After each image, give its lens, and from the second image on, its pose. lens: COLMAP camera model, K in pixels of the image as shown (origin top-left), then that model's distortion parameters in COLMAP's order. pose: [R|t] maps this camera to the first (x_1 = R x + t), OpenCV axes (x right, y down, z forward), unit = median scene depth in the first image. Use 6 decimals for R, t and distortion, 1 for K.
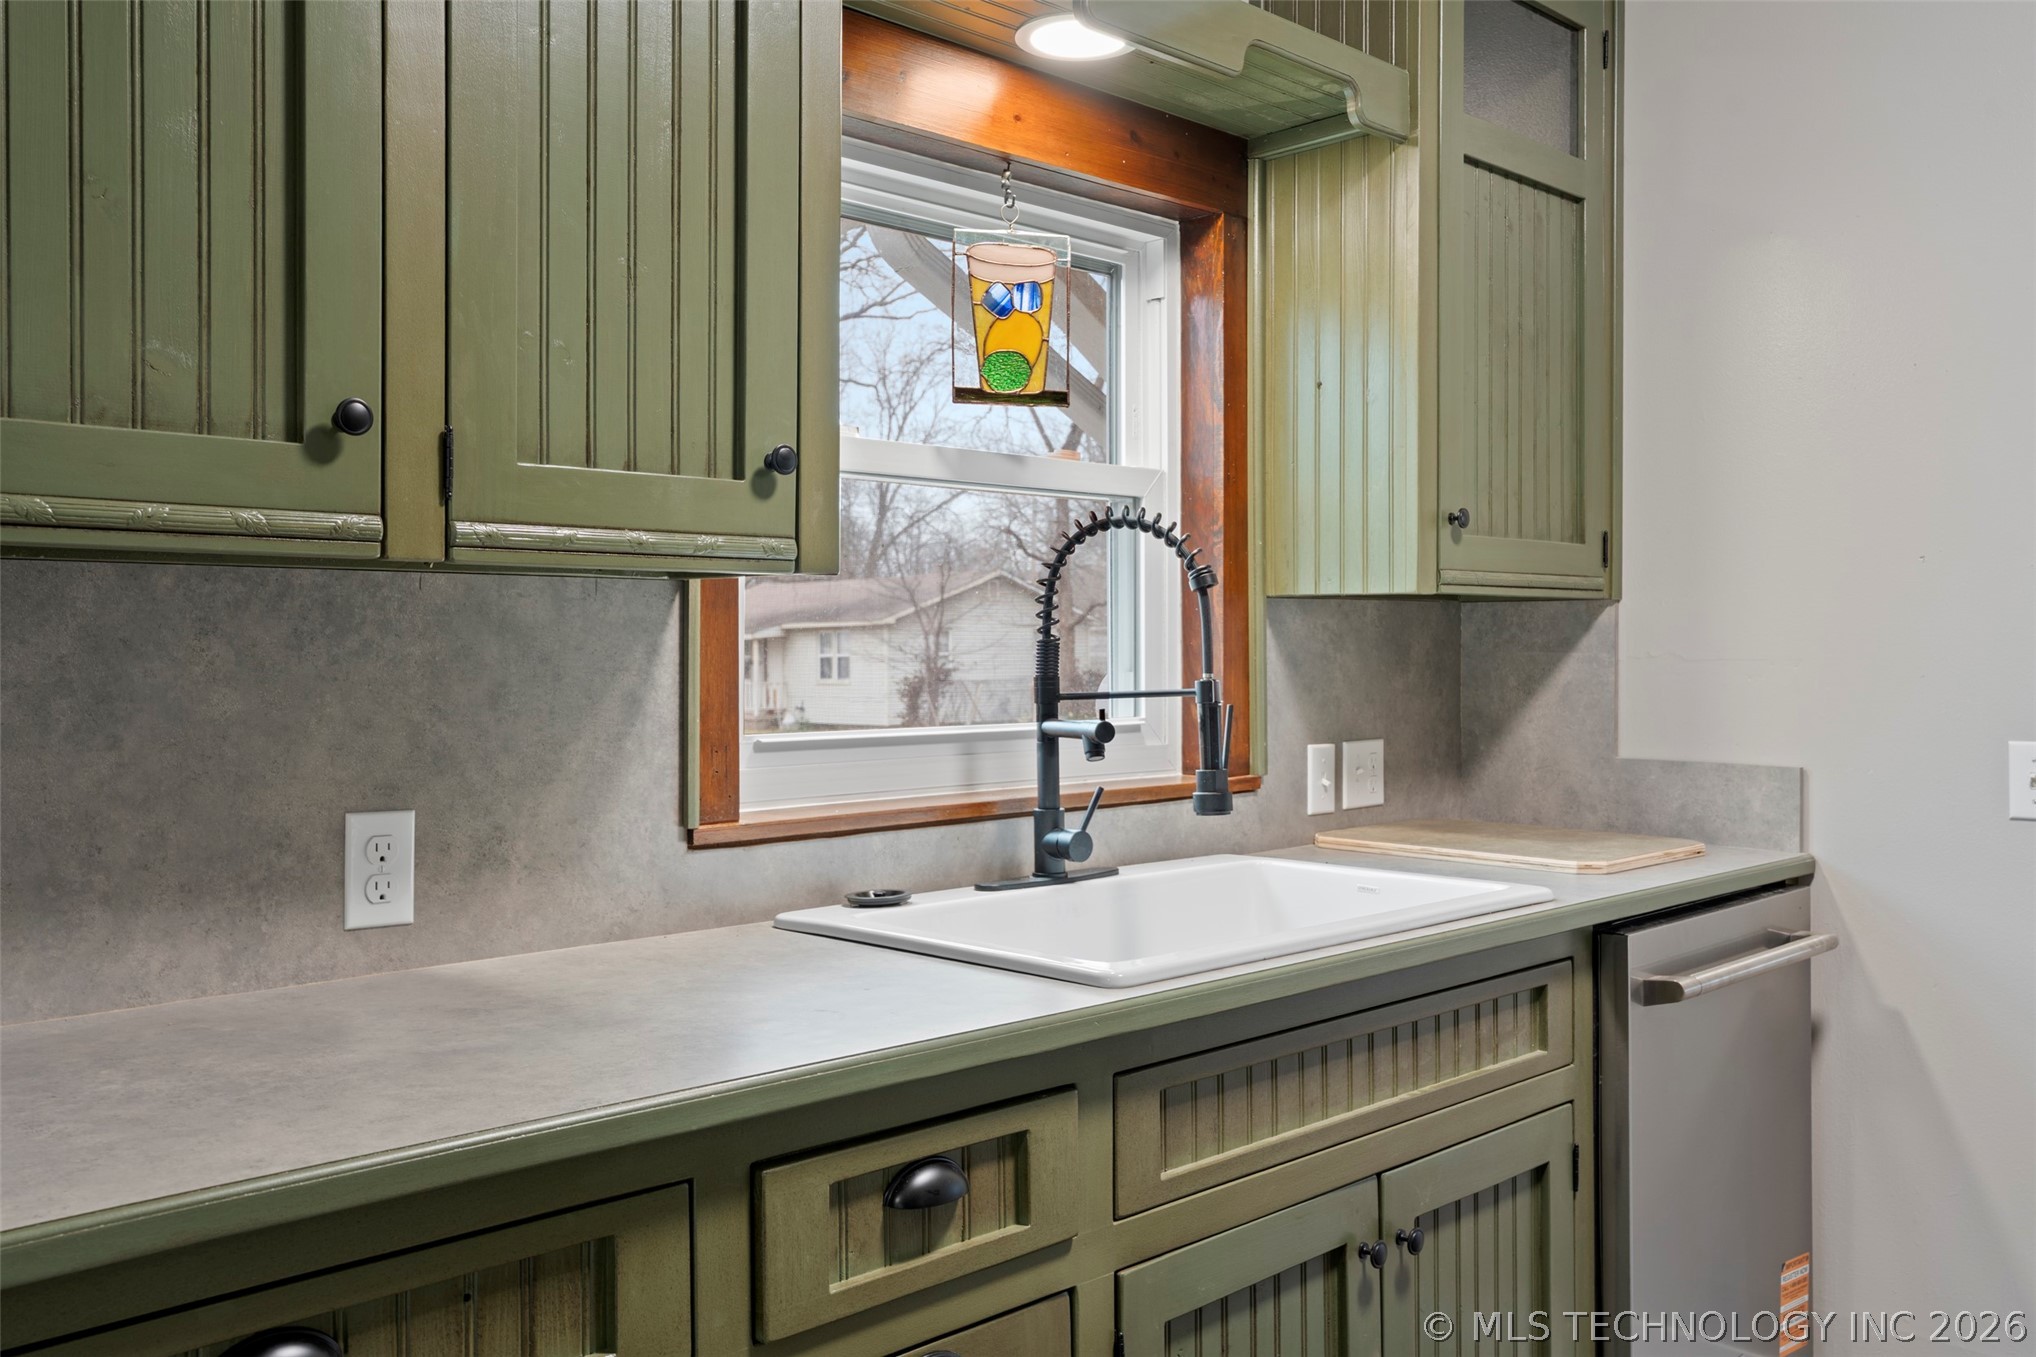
lens RADIAL K [[1645.8, 0, 1023.2], [0, 1645.8, 673.7], [0, 0, 1]] dist [-0.002111, -0.002644]
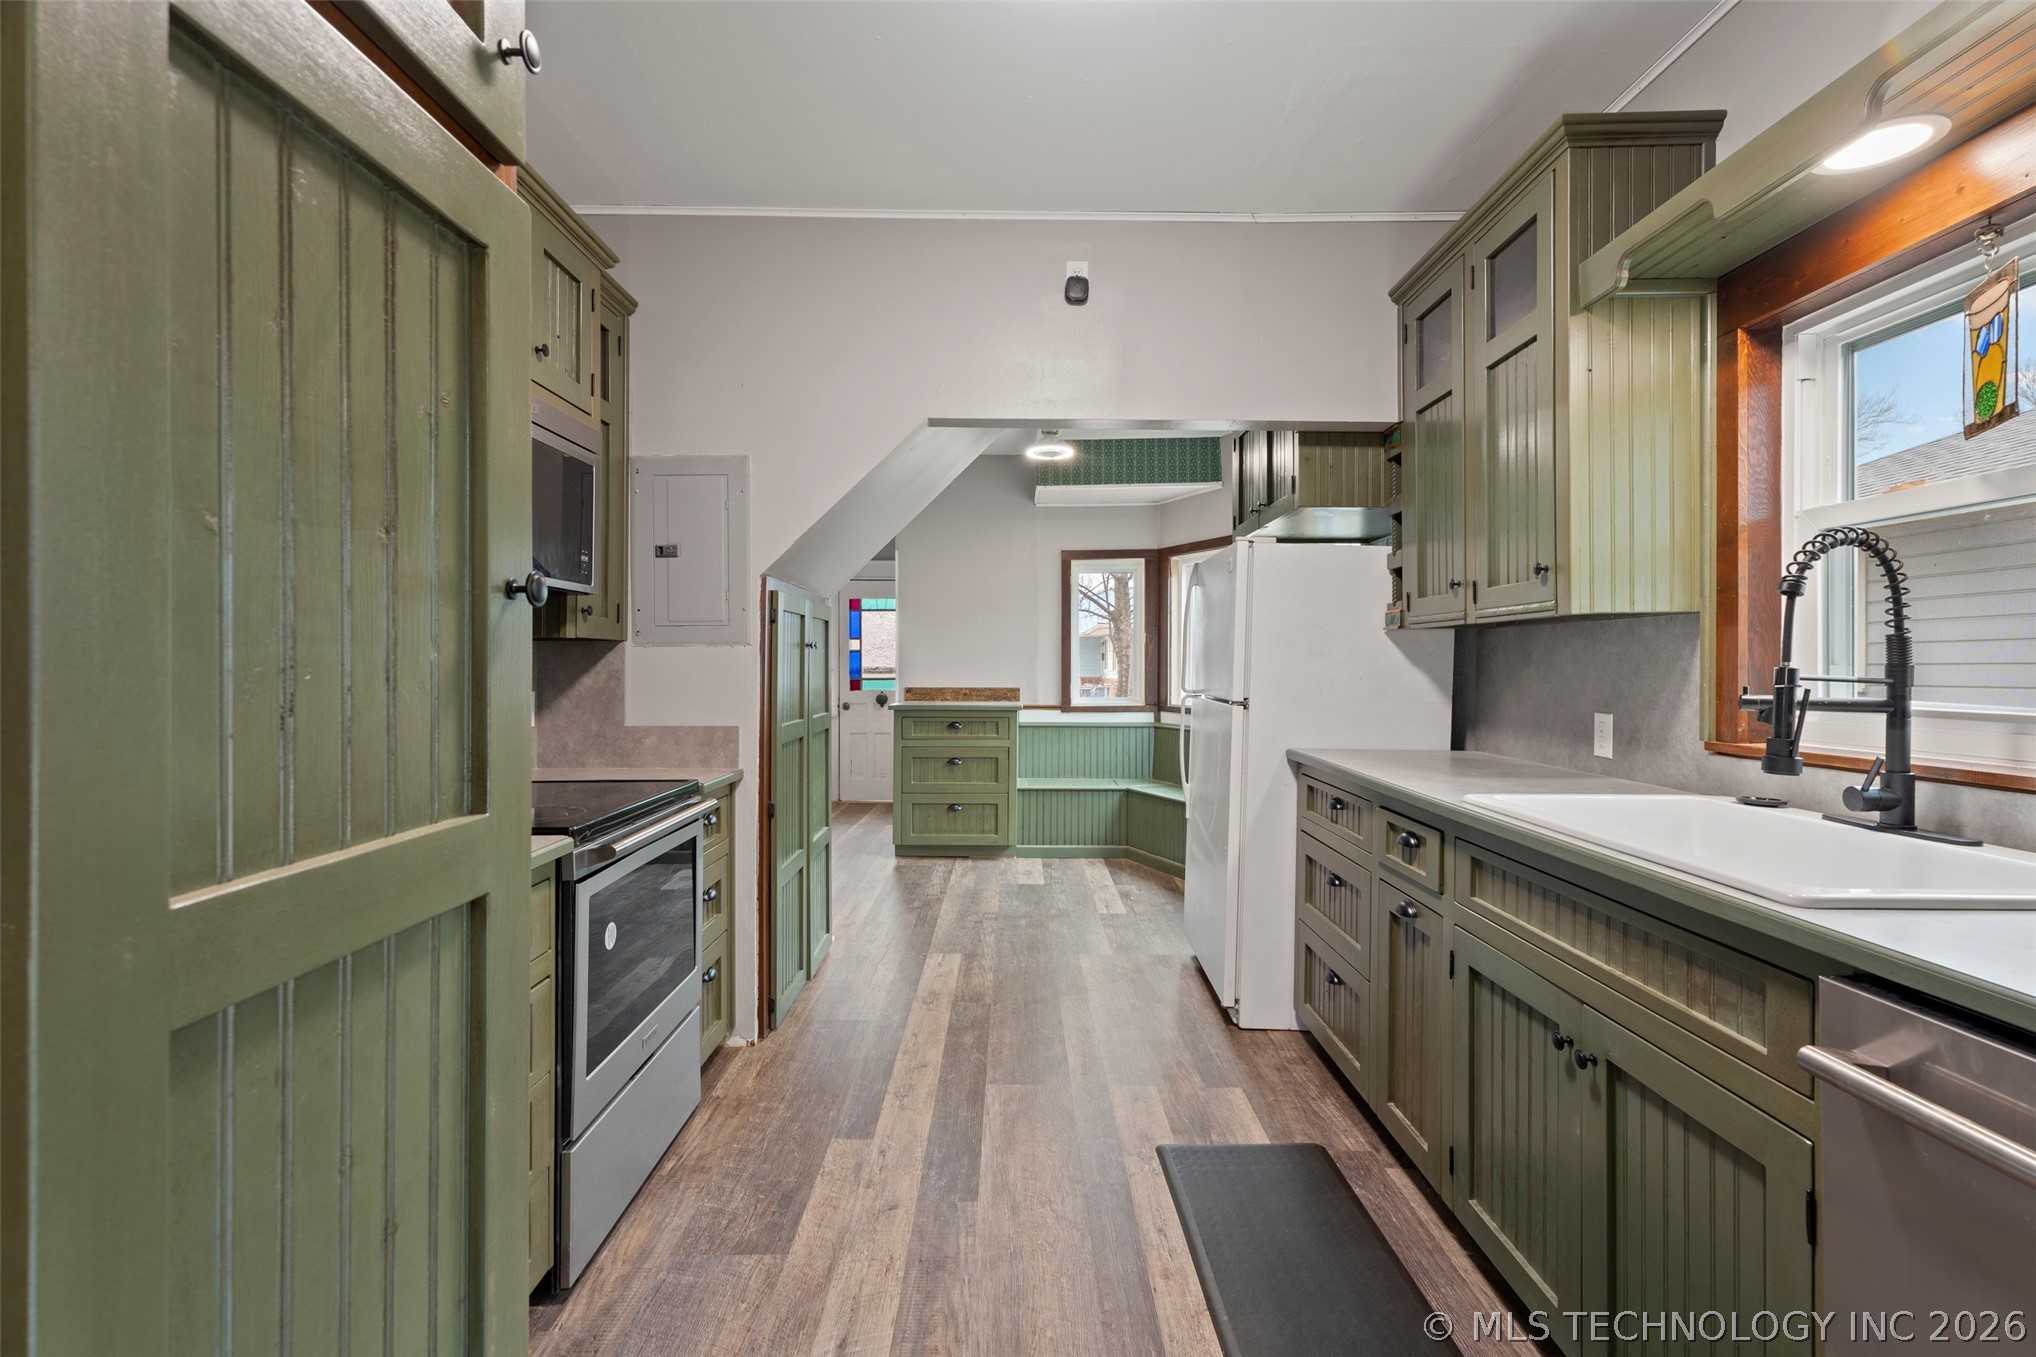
lens RADIAL K [[910.0, 0, 1018.6], [0, 910.0, 657.5], [0, 0, 1]] dist [0.006799, -0.003019]
pose [[-0.694397, 0.003197, -0.719585, 0.972375], [0.002096, 0.999995, 0.002420, -0.006798], [0.719589, 0.000172, -0.694400, 1.013807]]
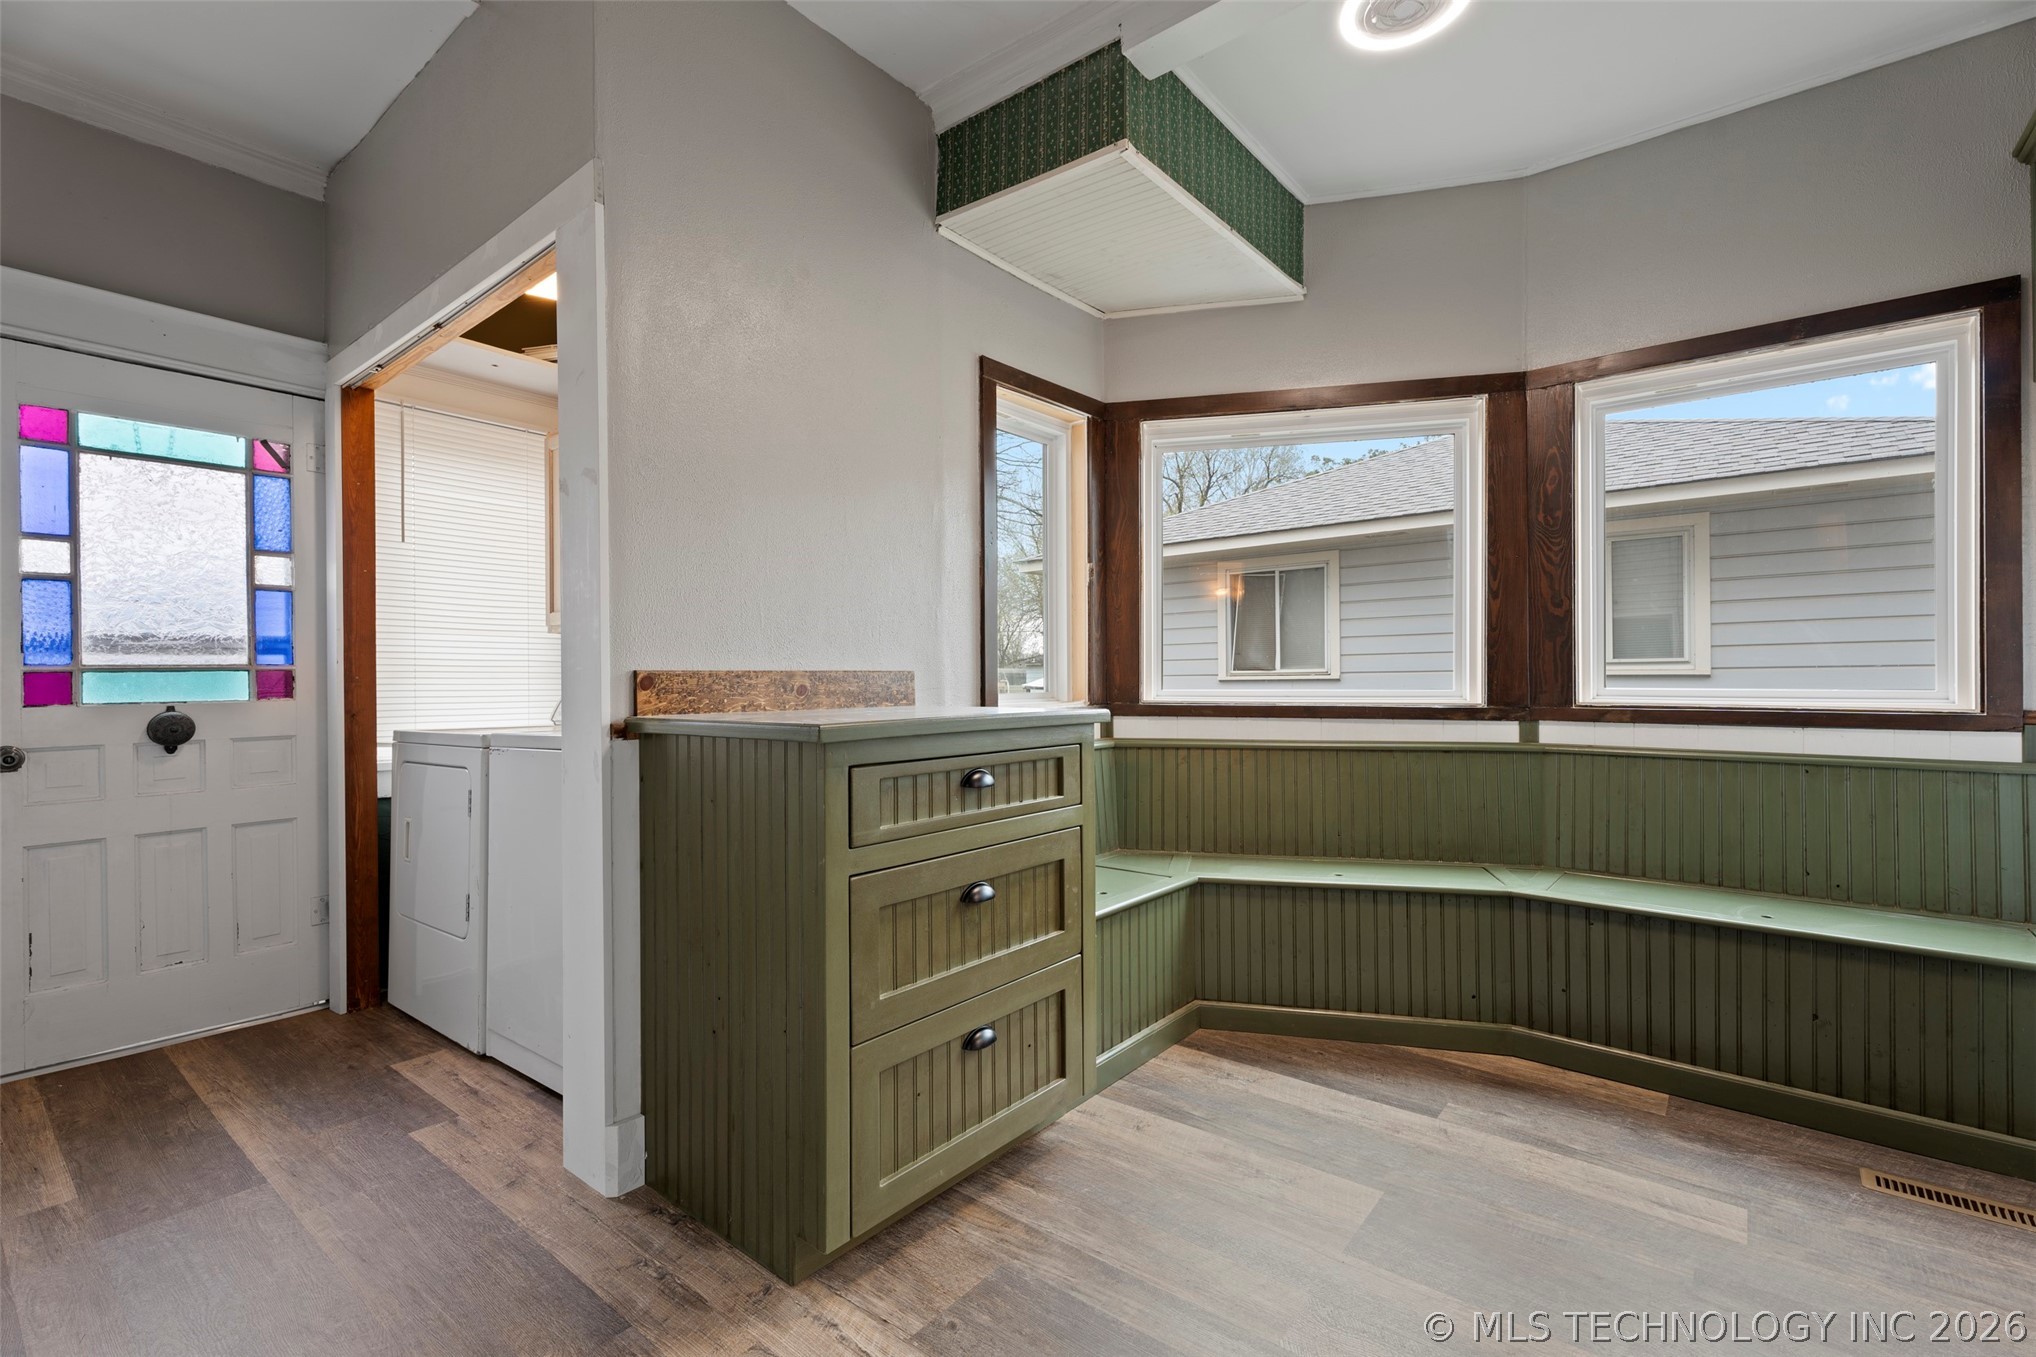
lens RADIAL K [[910.0, 0, 1041.1], [0, 910.0, 673.5], [0, 0, 1]] dist [0.006799, -0.003019]
pose [[0.132879, 0.003141, -0.991127, 0.040495], [0.002588, 0.999990, 0.003516, 0.096564], [0.991129, -0.003032, 0.132870, -1.008285]]
